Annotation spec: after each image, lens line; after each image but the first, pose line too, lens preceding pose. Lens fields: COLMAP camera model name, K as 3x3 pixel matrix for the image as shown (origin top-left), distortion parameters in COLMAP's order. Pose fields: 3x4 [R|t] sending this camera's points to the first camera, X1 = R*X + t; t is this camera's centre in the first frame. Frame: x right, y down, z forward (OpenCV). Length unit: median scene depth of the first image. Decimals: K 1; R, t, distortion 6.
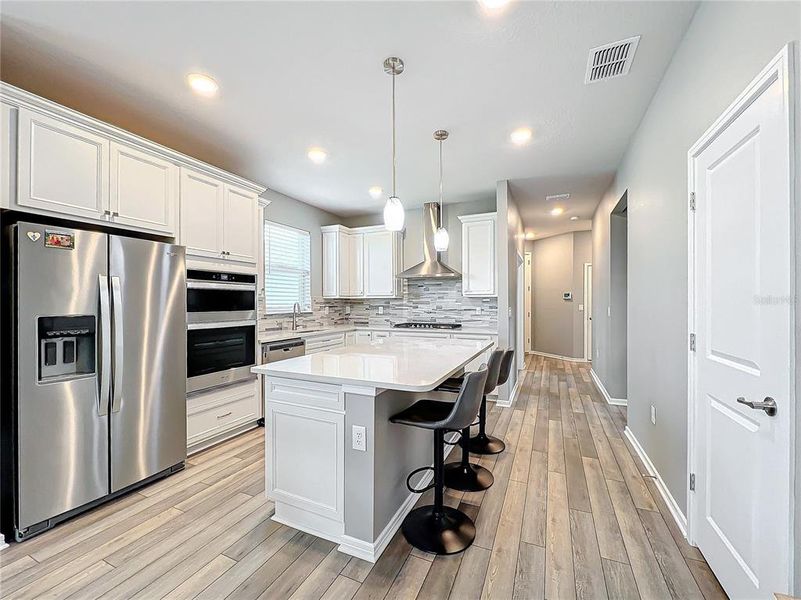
lens RADIAL K [[330.7, 0, 390.8], [0, 330.7, 302.3], [0, 0, 1]] dist [-0.002133, -0.000504]
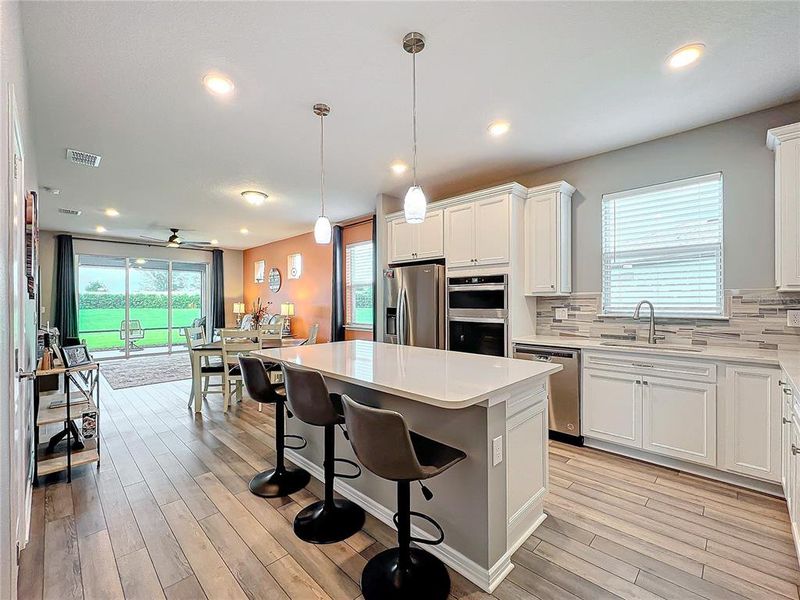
lens RADIAL K [[341.8, 0, 399.3], [0, 341.8, 301.2], [0, 0, 1]] dist [0.009654, -0.000707]
pose [[-0.324804, 0.003027, -0.945776, 0.704704], [0.004243, 0.999989, 0.001743, -0.003434], [0.945772, -0.003447, -0.324814, 1.059296]]
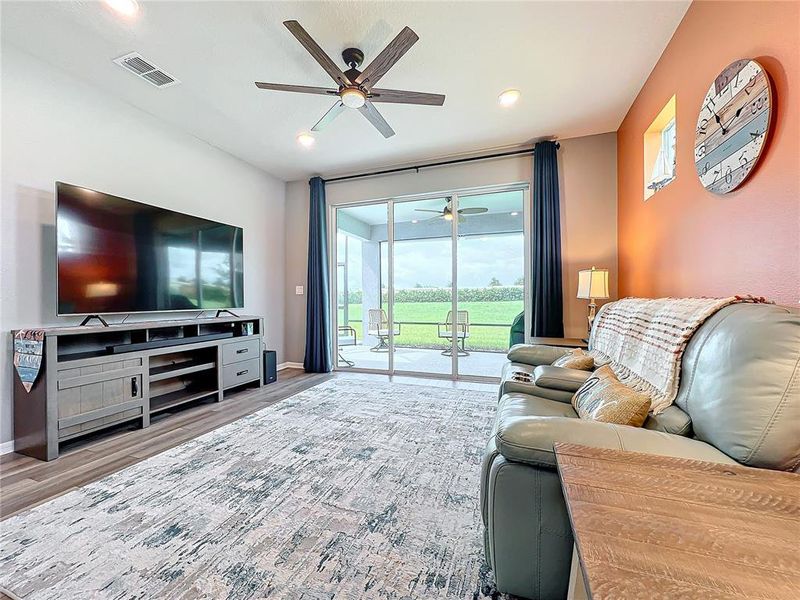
lens RADIAL K [[330.3, 0, 391.6], [0, 330.3, 296.6], [0, 0, 1]] dist [-0.002133, -0.000504]
pose [[-0.997325, 0.007544, -0.072701, -0.875650], [0.008028, 0.999948, -0.006362, 0.087172], [0.072649, -0.006929, -0.997333, -0.204785]]
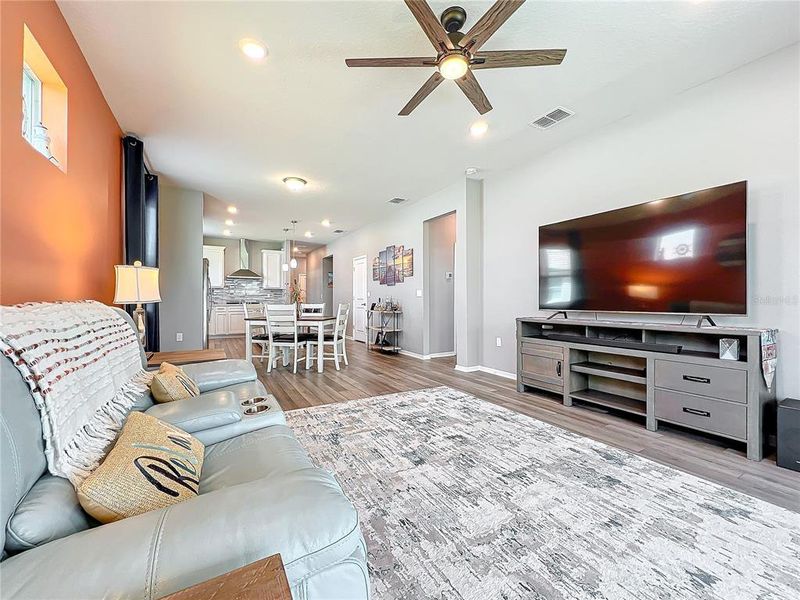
lens RADIAL K [[330.3, 0, 400.9], [0, 330.3, 298.8], [0, 0, 1]] dist [-0.002133, -0.000504]
pose [[0.570186, 0.007786, 0.821479, -1.412916], [-0.001408, 0.999963, -0.008500, 0.089539], [-0.821515, 0.003690, 0.570176, -1.206261]]
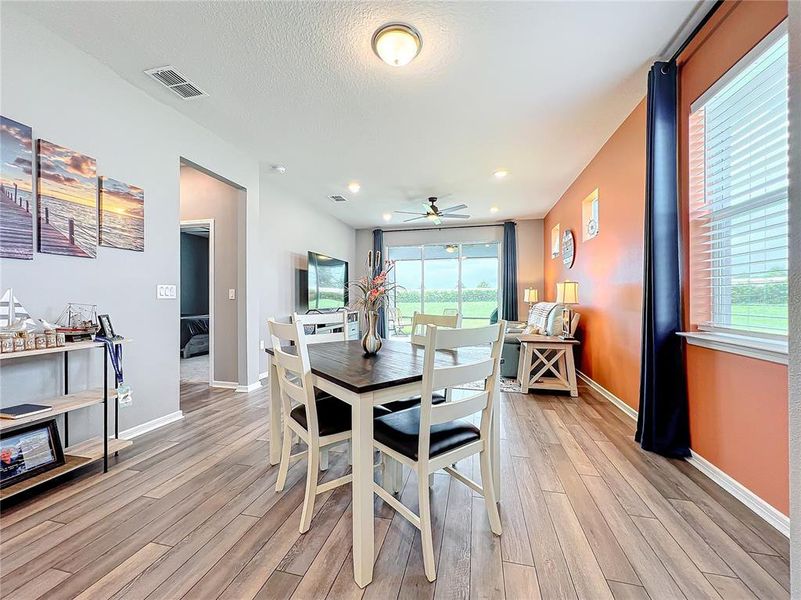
lens RADIAL K [[330.7, 0, 394.1], [0, 330.7, 297.8], [0, 0, 1]] dist [-0.002133, -0.000504]
pose [[-0.981359, 0.005987, -0.192089, -0.329538], [0.006613, 0.999975, -0.002619, 0.065503], [0.192068, -0.003840, -0.981374, 0.687799]]
